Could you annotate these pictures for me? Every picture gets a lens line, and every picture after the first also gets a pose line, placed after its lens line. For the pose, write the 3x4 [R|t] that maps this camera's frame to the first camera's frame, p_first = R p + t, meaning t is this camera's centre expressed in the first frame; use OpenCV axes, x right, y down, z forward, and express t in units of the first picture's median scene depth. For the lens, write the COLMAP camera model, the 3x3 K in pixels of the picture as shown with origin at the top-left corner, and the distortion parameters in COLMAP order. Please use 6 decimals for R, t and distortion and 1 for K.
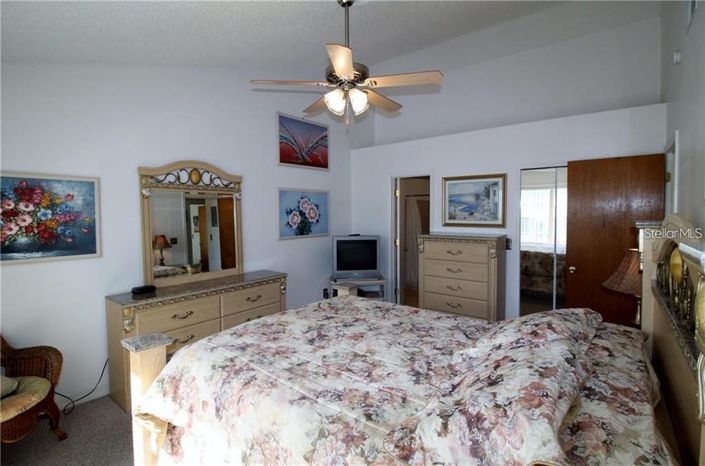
lens RADIAL K [[335.4, 0, 352.0], [0, 335.4, 229.3], [0, 0, 1]] dist [-0.003424, -0.000477]
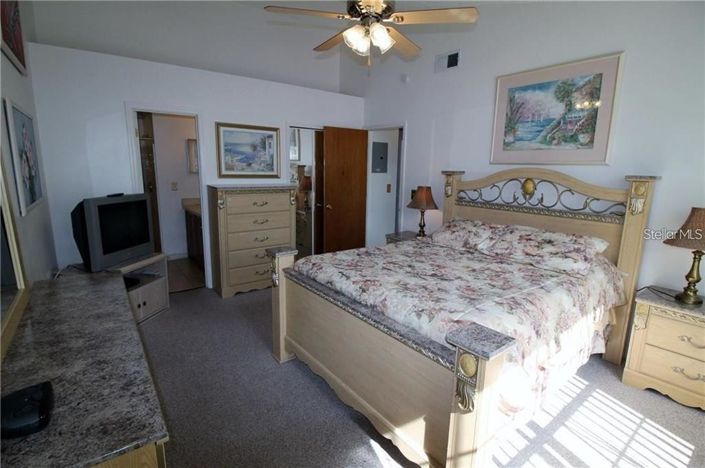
lens RADIAL K [[336.2, 0, 350.6], [0, 336.2, 232.5], [0, 0, 1]] dist [-0.004849, -0.001629]
pose [[0.262693, -0.175166, 0.948846, -0.567570], [0.029408, 0.984380, 0.173584, -0.012562], [-0.964431, -0.017696, 0.263741, 0.458843]]
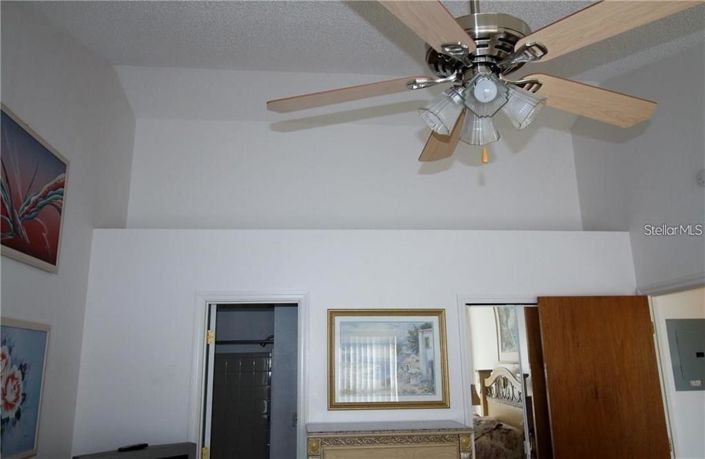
lens RADIAL K [[580.3, 0, 355.5], [0, 580.3, 228.5], [0, 0, 1]] dist [0.011633, 0.003594]
pose [[0.718060, 0.158221, 0.677758, -0.338663], [0.051114, 0.959198, -0.278076, -0.027963], [-0.694102, 0.234318, 0.680675, 0.377871]]
